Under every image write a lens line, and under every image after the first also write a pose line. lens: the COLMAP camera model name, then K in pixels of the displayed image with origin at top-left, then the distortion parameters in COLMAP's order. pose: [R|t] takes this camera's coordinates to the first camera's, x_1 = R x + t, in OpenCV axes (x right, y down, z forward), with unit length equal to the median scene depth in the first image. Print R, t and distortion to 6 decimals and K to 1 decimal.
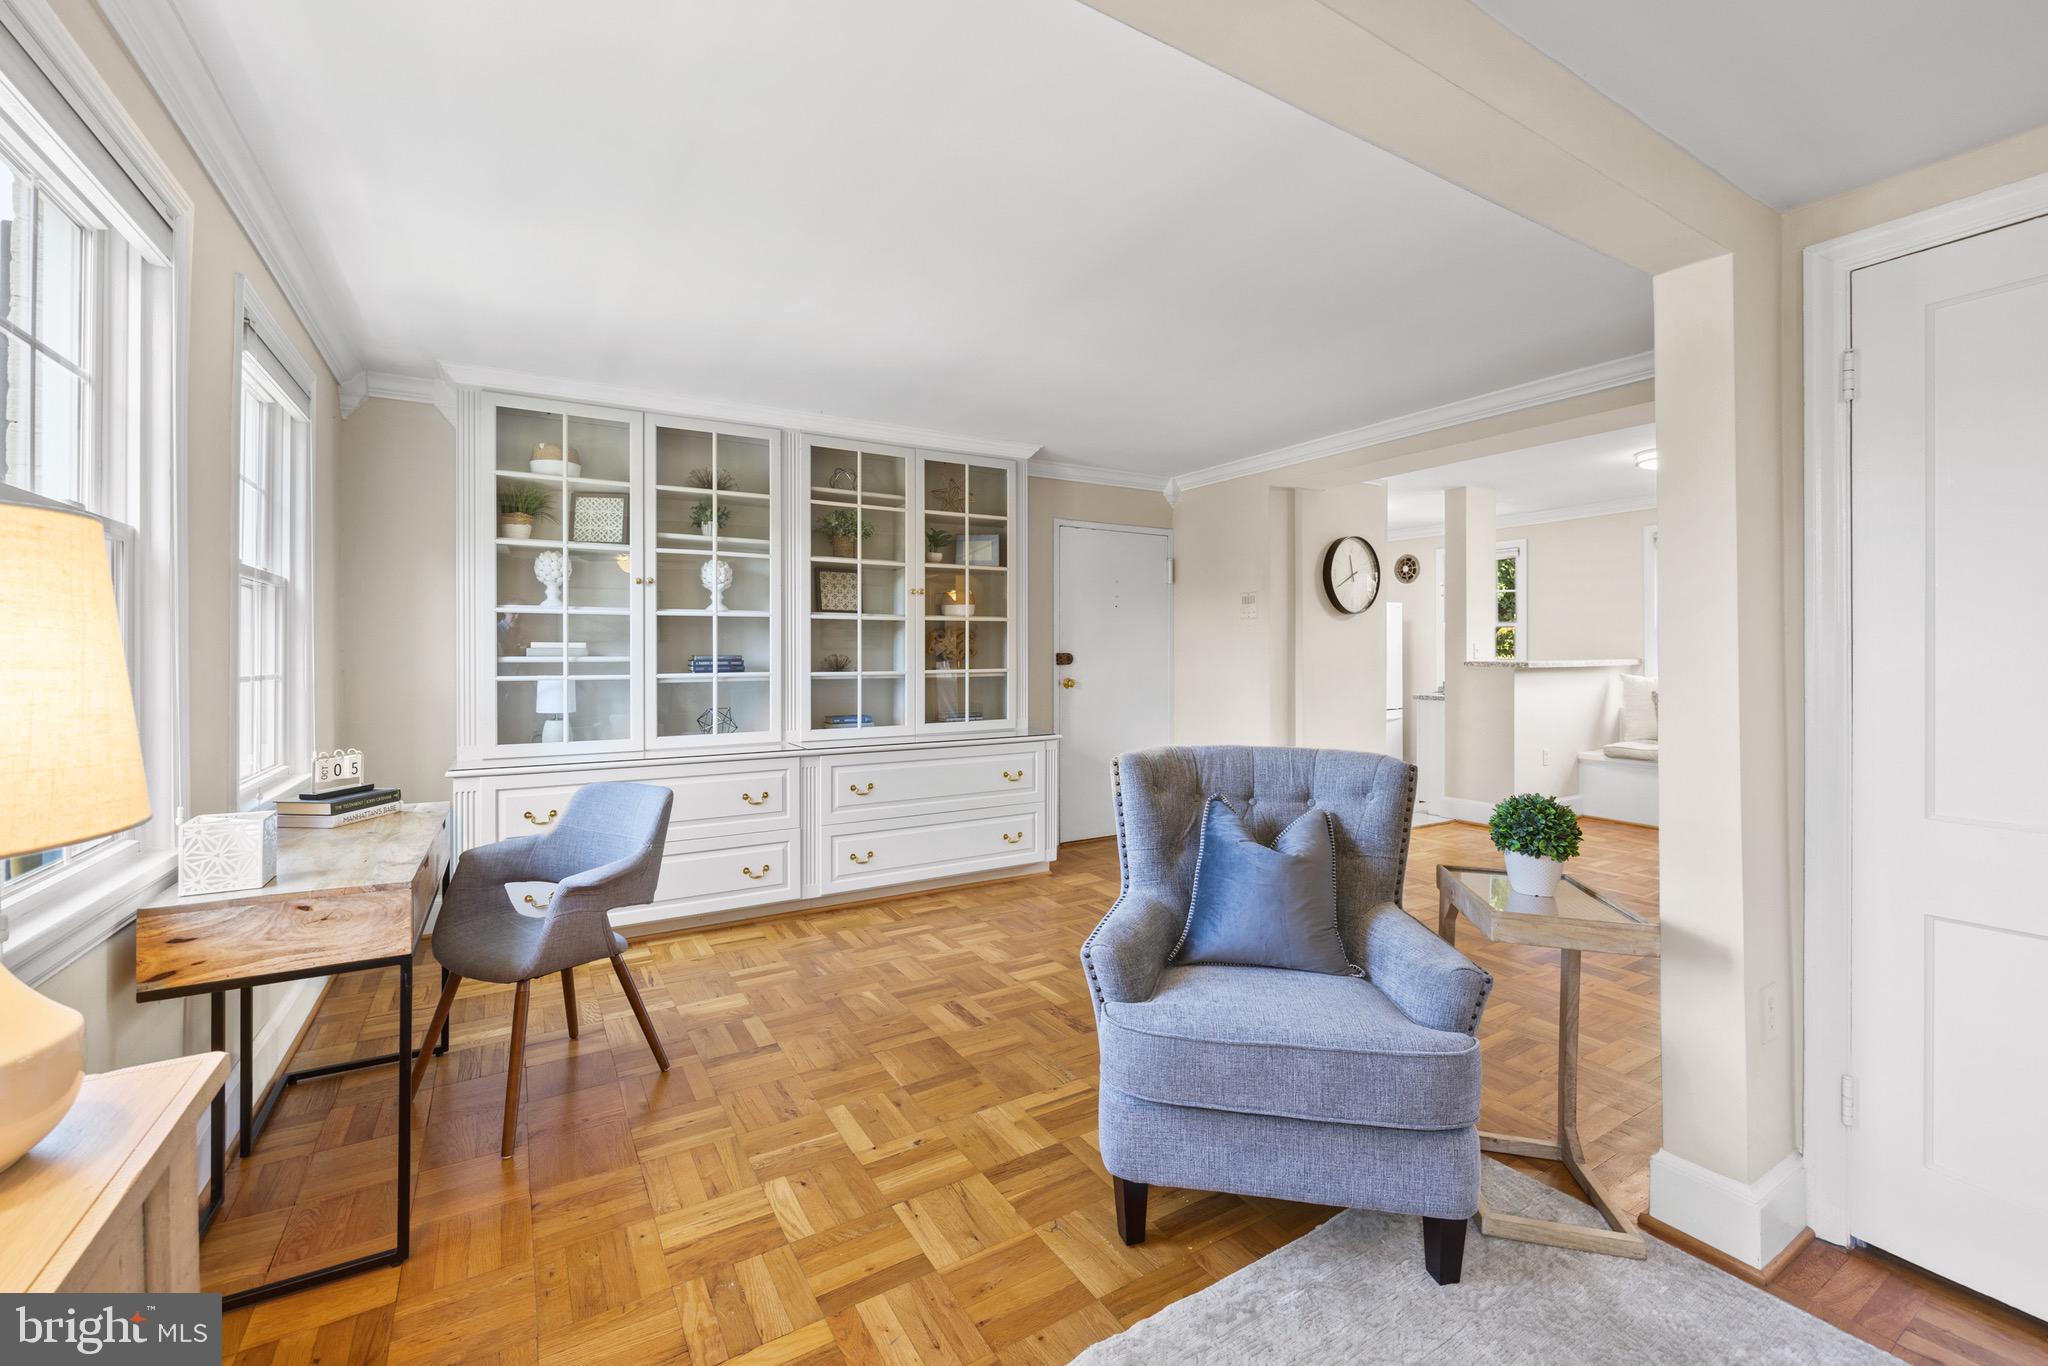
lens RADIAL K [[838.0, 0, 1010.3], [0, 838.0, 654.6], [0, 0, 1]] dist [-0.006862, 0.000402]
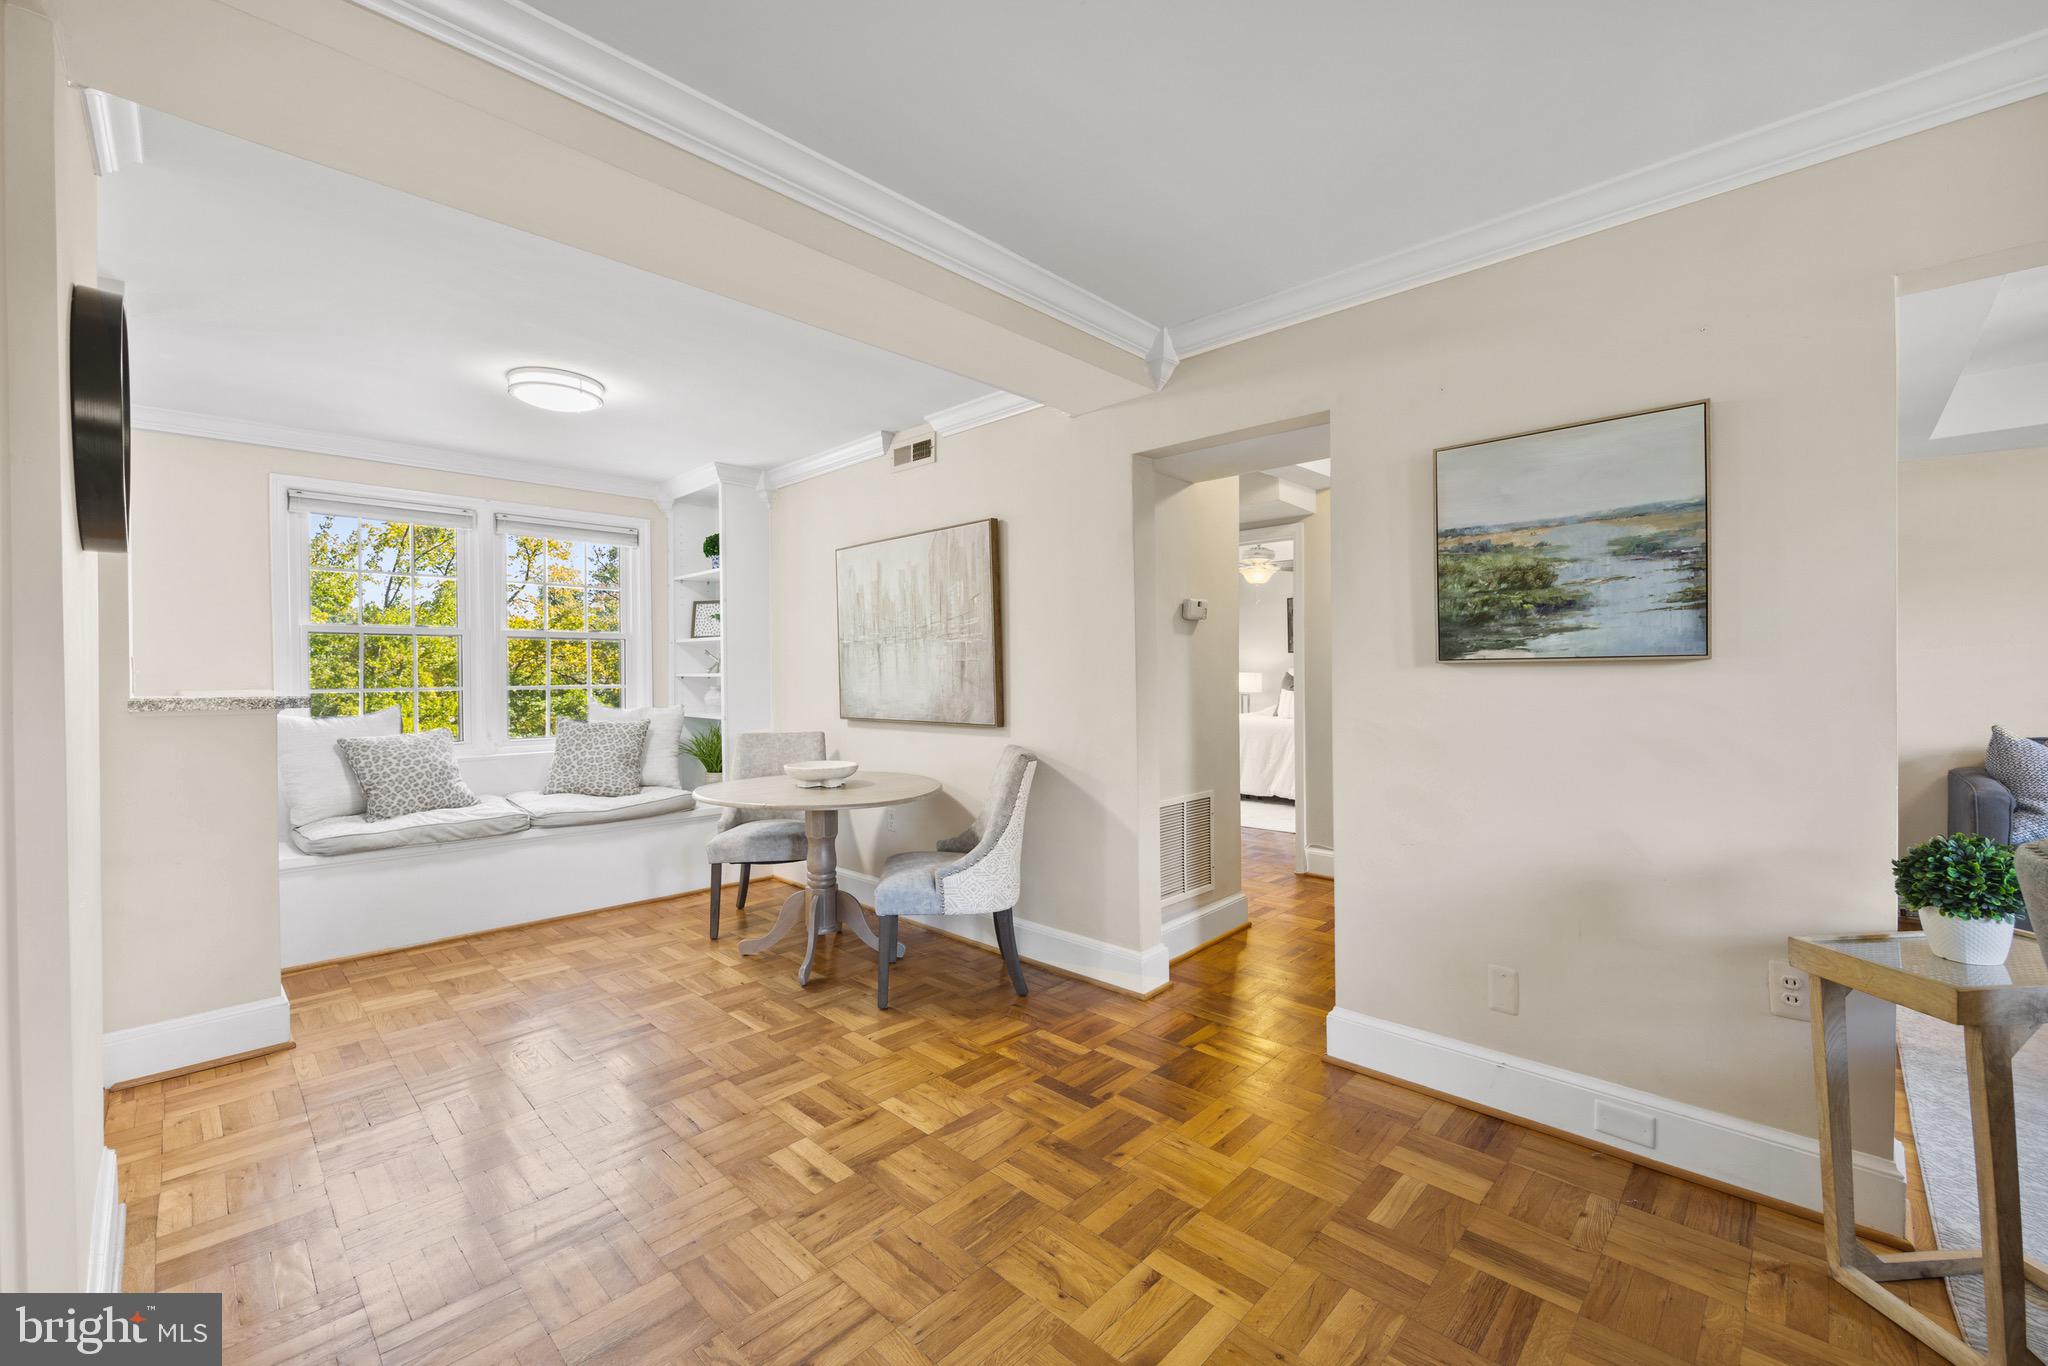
lens RADIAL K [[829.8, 0, 1018.8], [0, 829.8, 671.8], [0, 0, 1]] dist [-0.007522, 0.002627]
pose [[-0.262418, 0.002273, 0.964952, 0.043976], [0.009278, 0.999957, 0.000167, -0.002862], [-0.964910, 0.008996, -0.262428, 1.075890]]
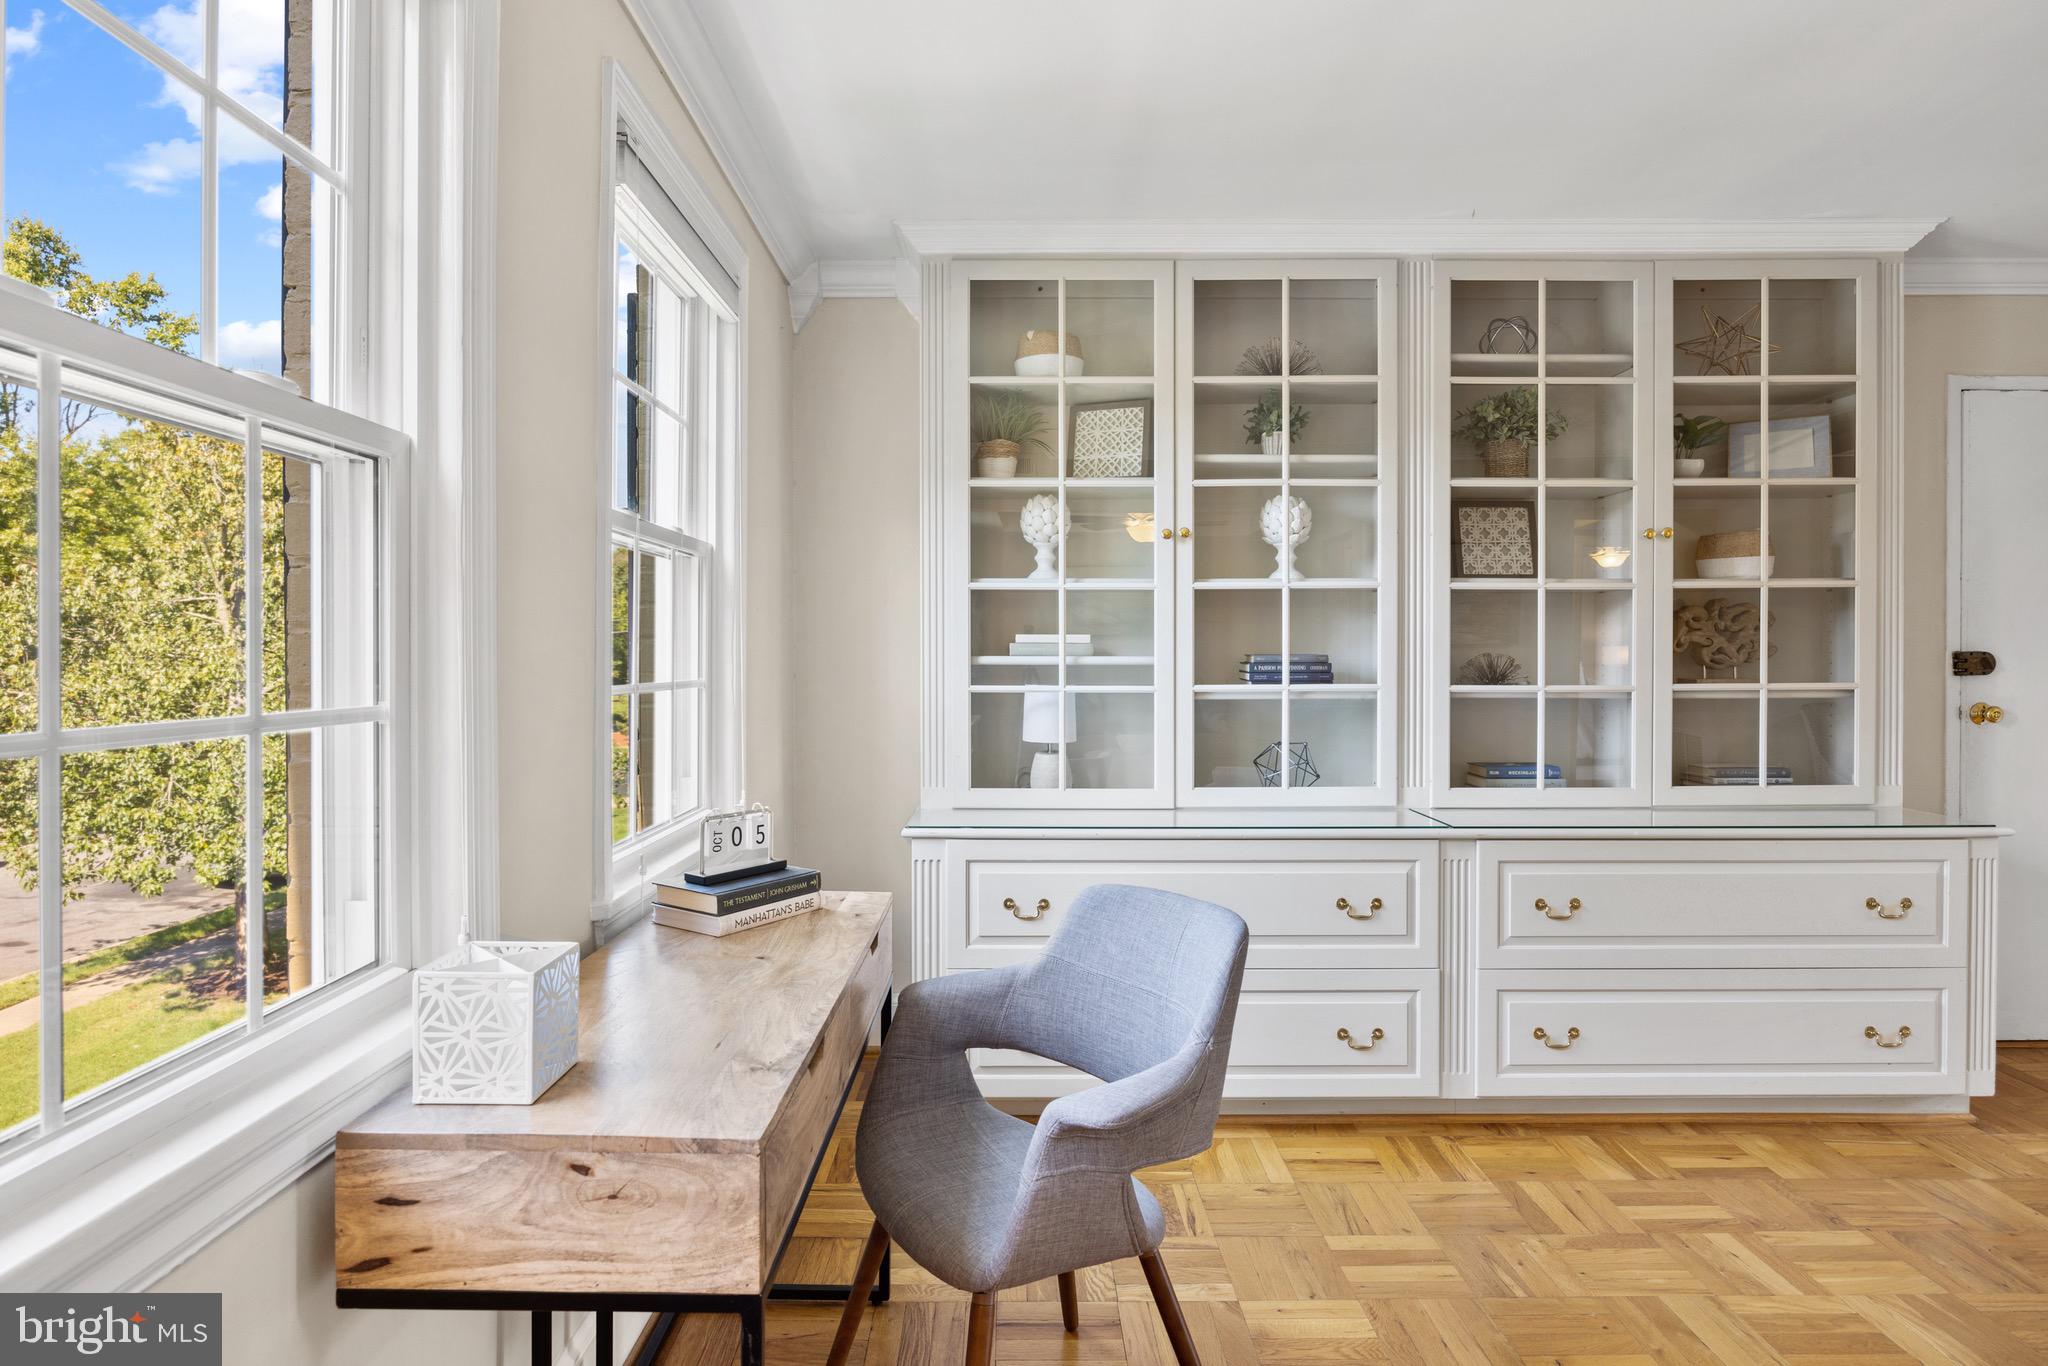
lens RADIAL K [[1076.2, 0, 1022.5], [0, 1076.2, 658.0], [0, 0, 1]] dist [0.005287, 0.000235]
pose [[0.863414, 0.003394, -0.504484, -0.133450], [-0.001422, 0.999990, 0.004295, 0.000179], [0.504493, -0.002991, 0.863410, 0.256589]]
